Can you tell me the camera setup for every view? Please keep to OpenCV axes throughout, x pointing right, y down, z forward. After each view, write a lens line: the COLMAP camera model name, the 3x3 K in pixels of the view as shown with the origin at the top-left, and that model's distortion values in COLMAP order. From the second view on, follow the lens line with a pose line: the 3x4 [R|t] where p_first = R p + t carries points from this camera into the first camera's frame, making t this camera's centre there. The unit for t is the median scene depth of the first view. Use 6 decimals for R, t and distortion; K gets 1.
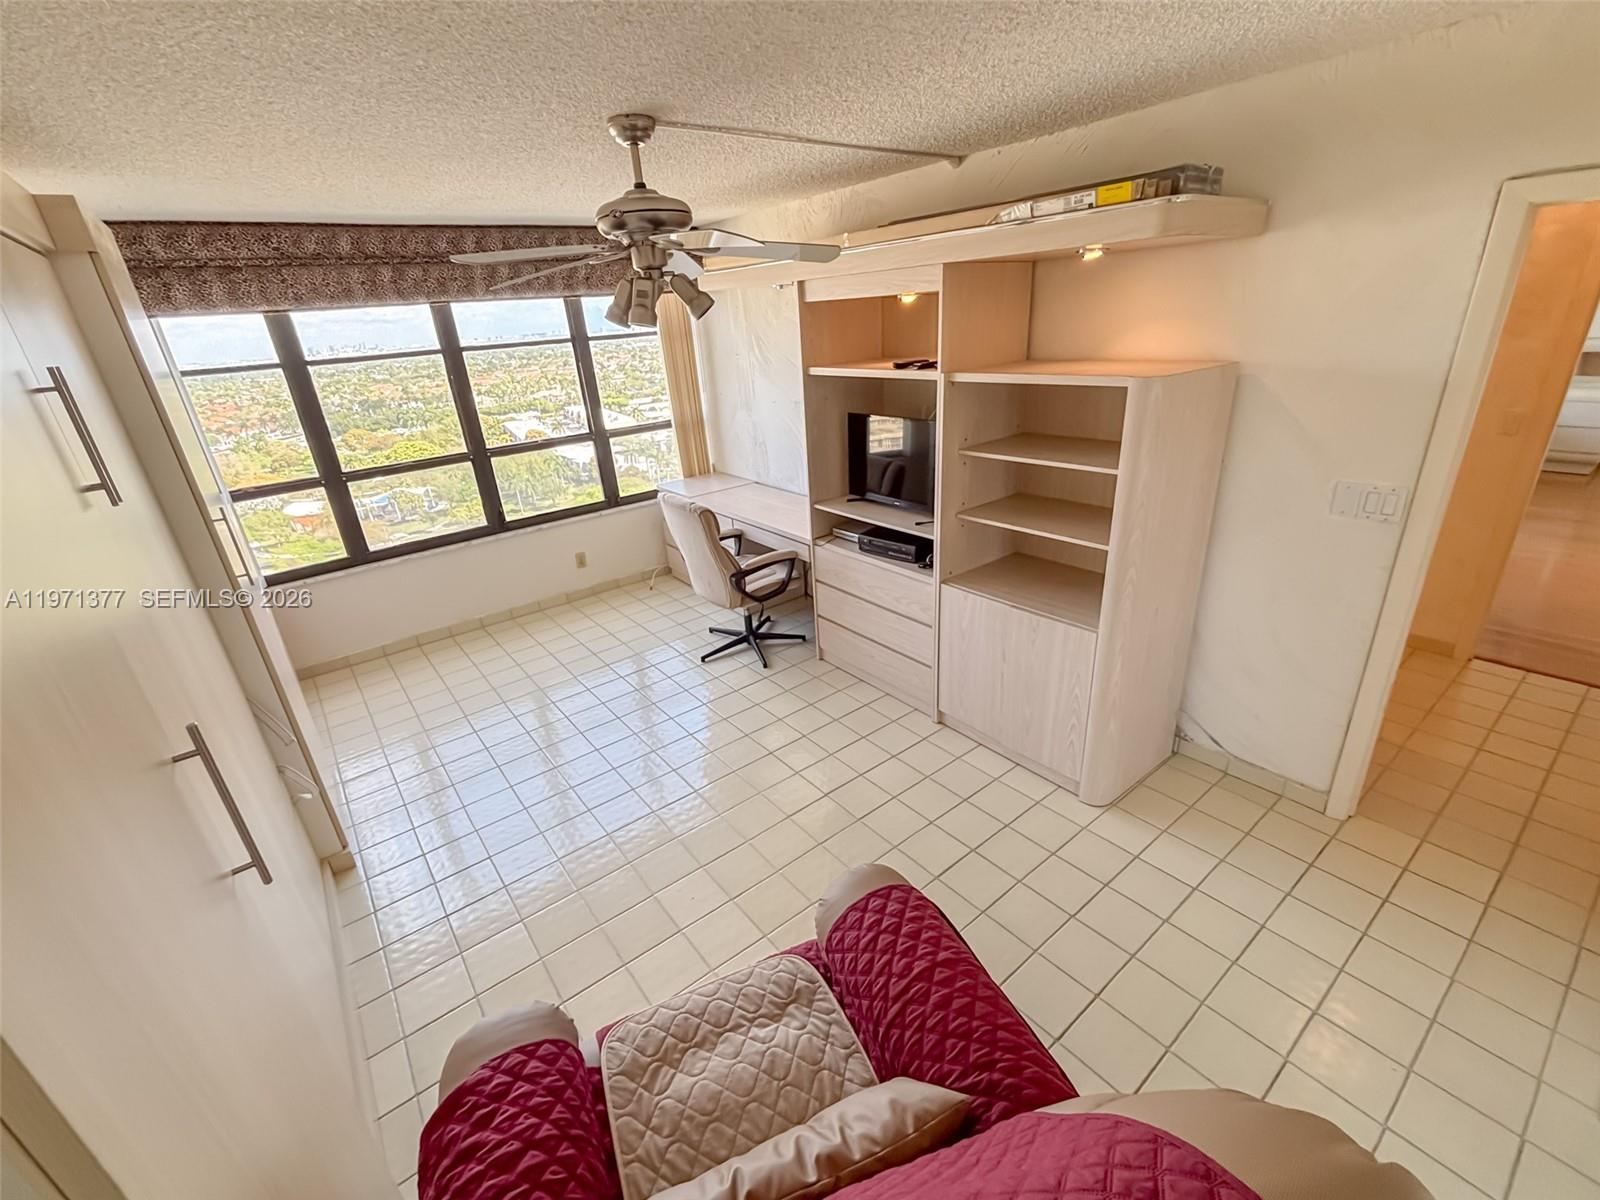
lens RADIAL K [[666.2, 0, 805.7], [0, 666.2, 606.7], [0, 0, 1]] dist [-0.002545, -0.000210]
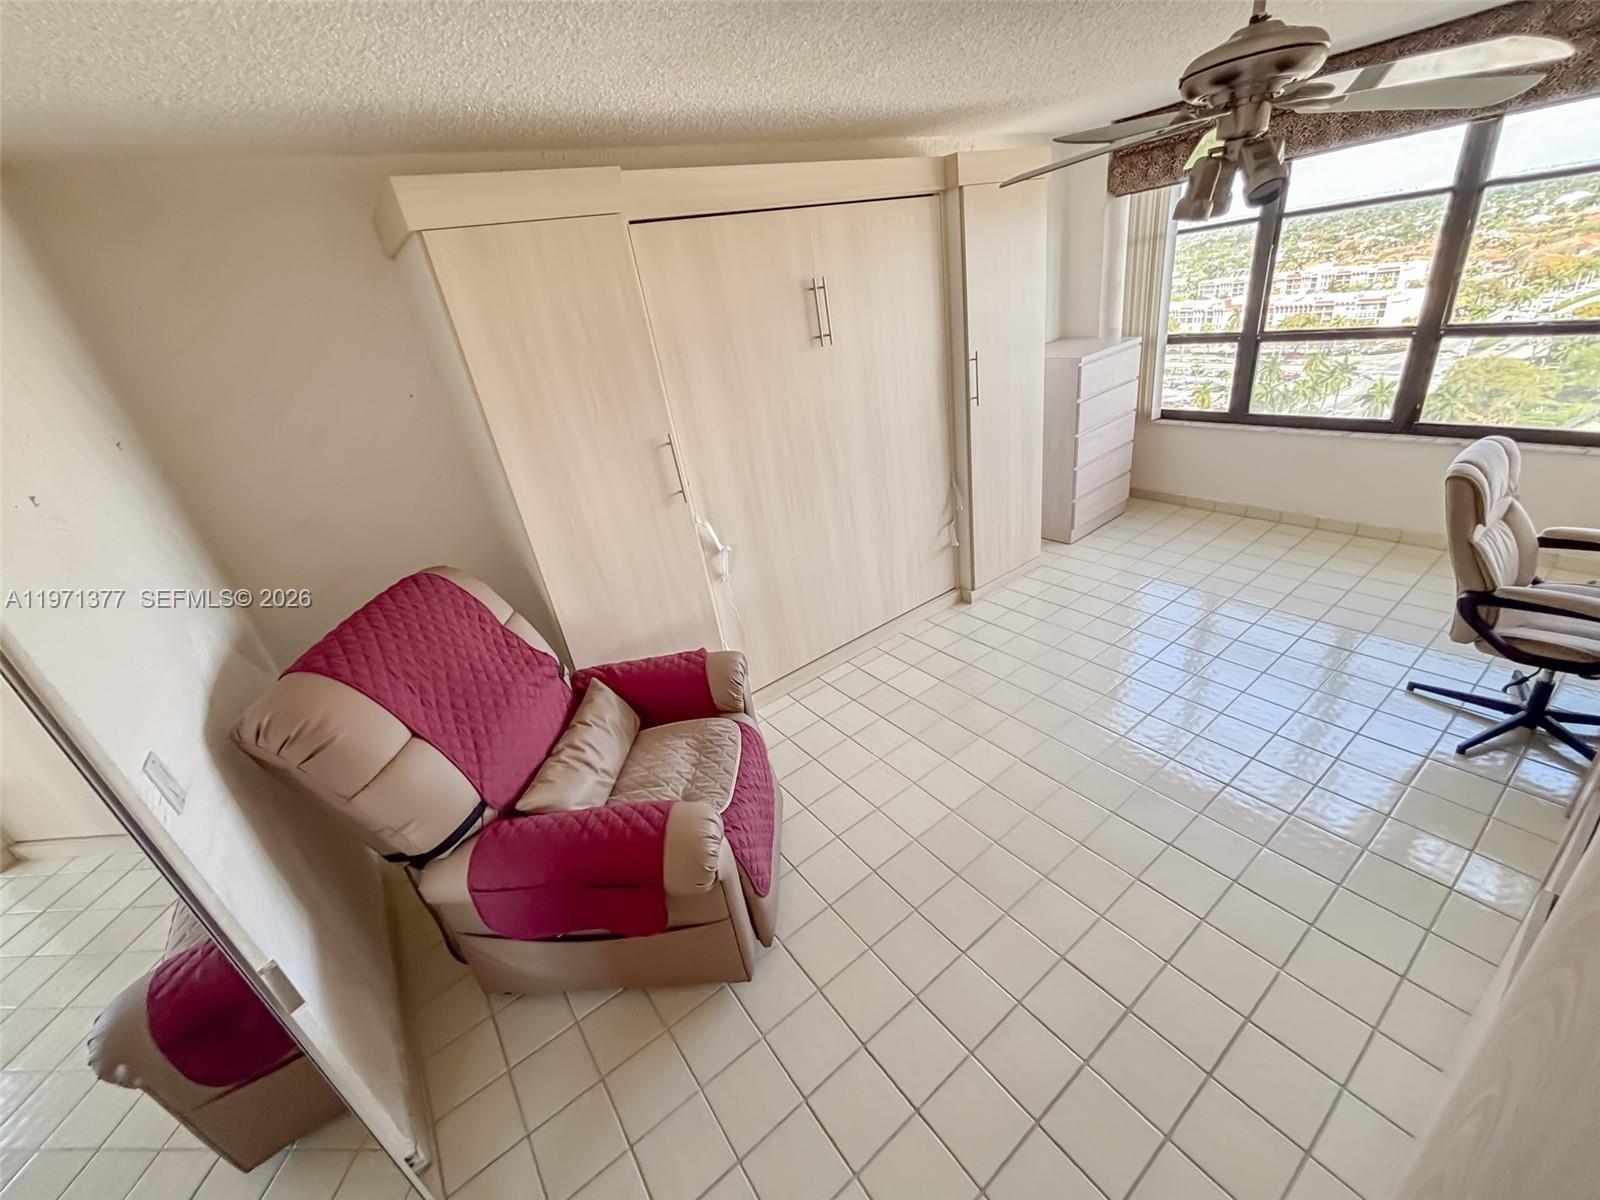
lens RADIAL K [[639.0, 0, 801.1], [0, 639.0, 606.4], [0, 0, 1]] dist [0.002998, -0.000096]
pose [[-0.031294, 0.515209, -0.856493, 0.395925], [-0.264543, 0.822084, 0.504177, -0.158663], [0.963866, 0.242356, 0.110569, 0.291680]]
